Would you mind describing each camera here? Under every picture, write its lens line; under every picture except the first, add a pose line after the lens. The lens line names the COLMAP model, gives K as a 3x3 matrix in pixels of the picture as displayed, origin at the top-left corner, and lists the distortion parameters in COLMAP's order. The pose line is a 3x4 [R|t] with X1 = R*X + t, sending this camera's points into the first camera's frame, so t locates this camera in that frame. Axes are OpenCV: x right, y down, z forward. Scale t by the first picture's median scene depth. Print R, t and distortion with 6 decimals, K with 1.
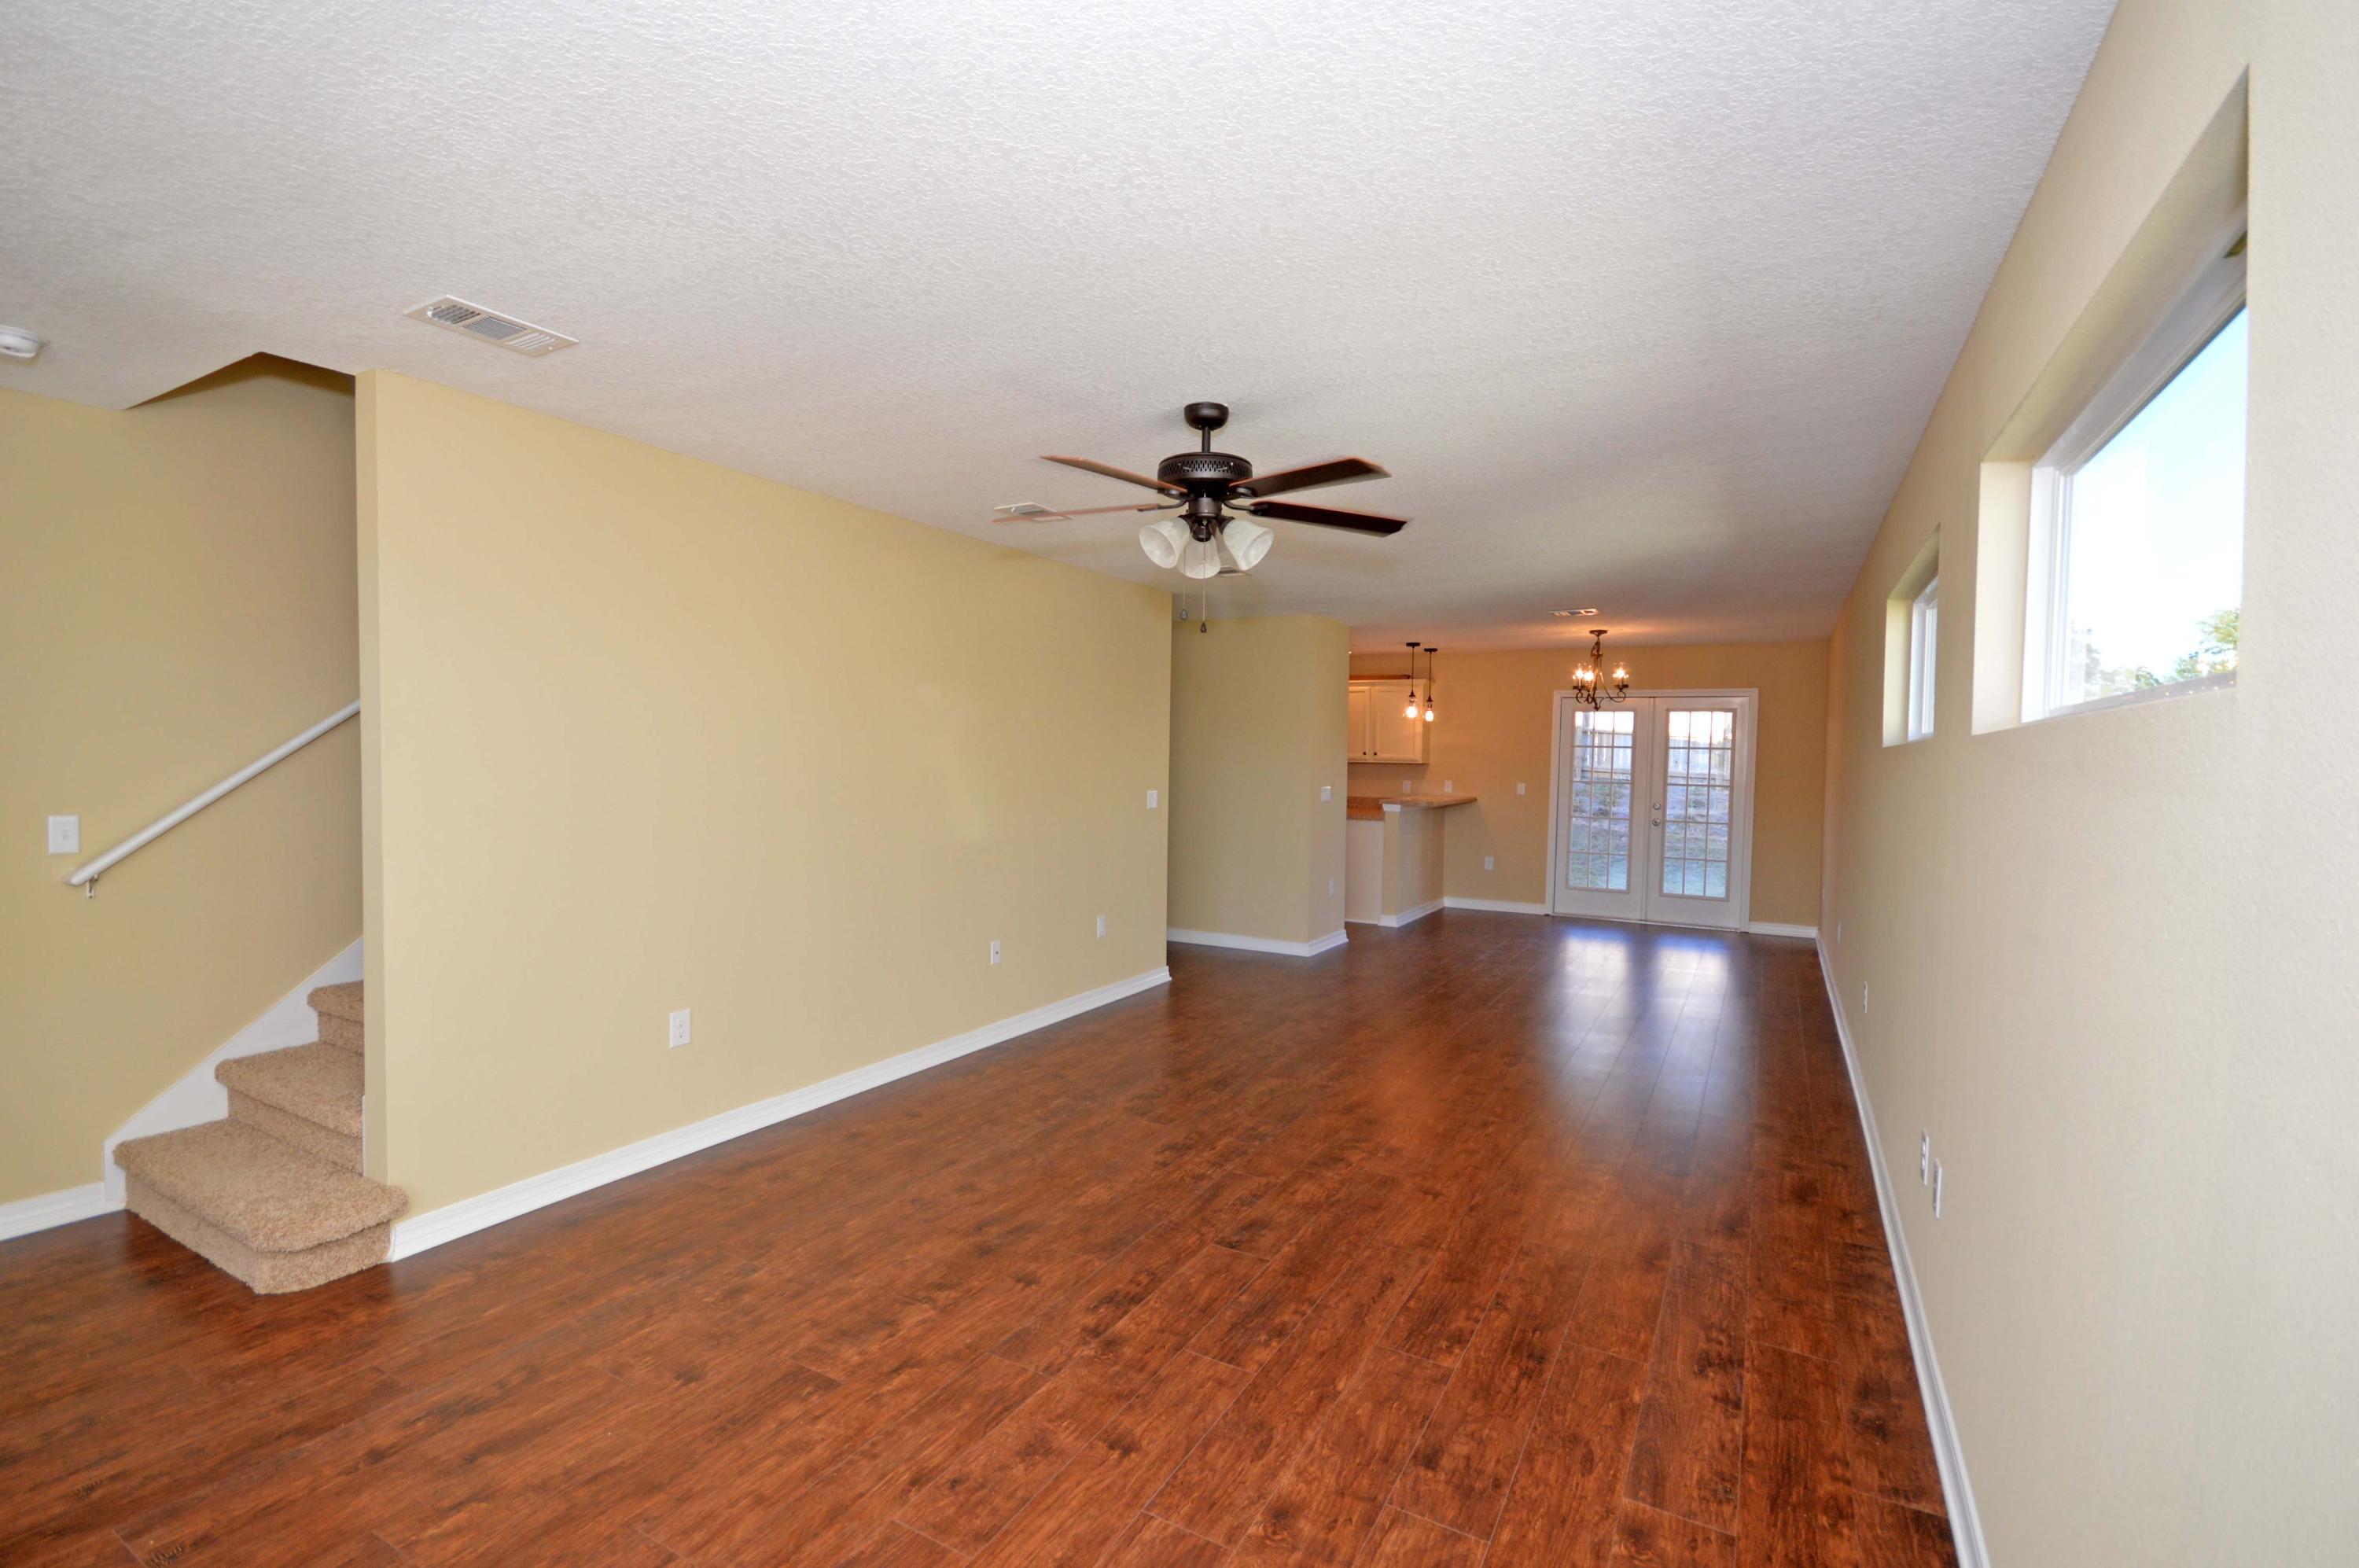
lens RADIAL K [[1057.6, 0, 1154.9], [0, 1057.6, 777.5], [0, 0, 1]] dist [0.002169, -0.004754]
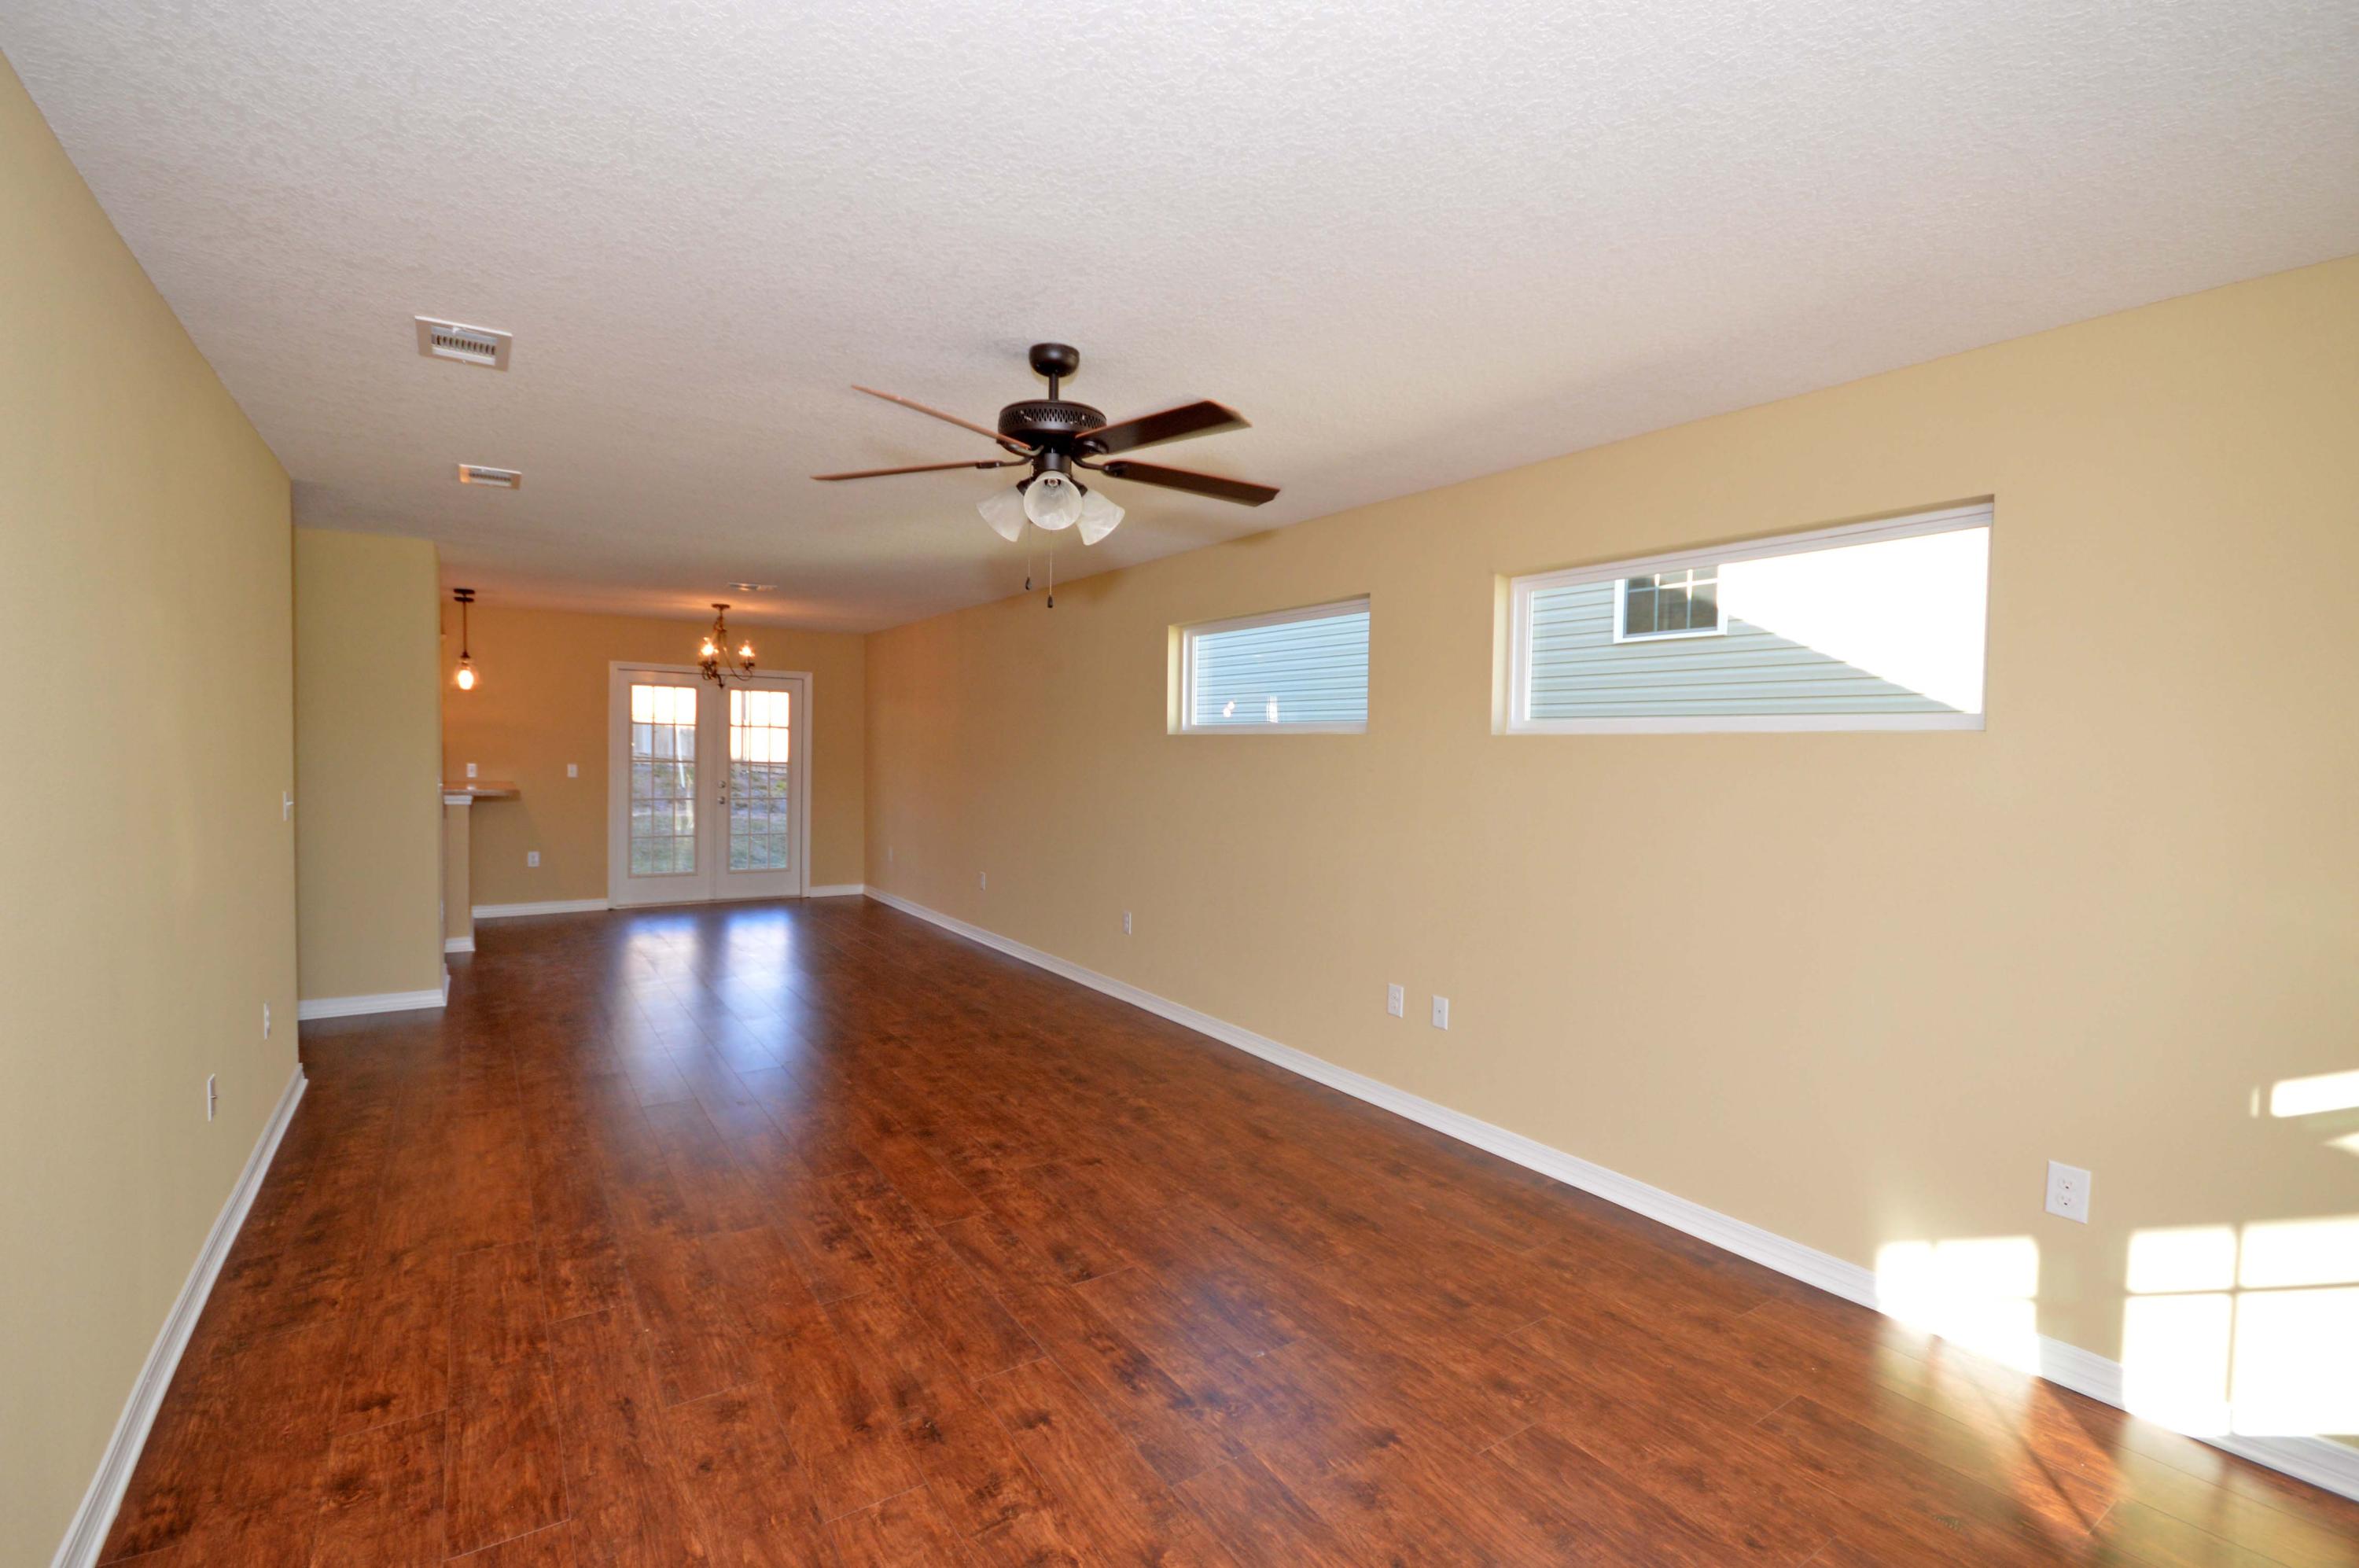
lens RADIAL K [[1057.6, 0, 1185.7], [0, 1057.6, 770.3], [0, 0, 1]] dist [0.002169, -0.004754]
pose [[0.429214, -0.025030, 0.902856, -0.642468], [0.006983, 0.999678, 0.024395, -0.019852], [-0.903176, -0.004166, 0.429250, 0.472517]]
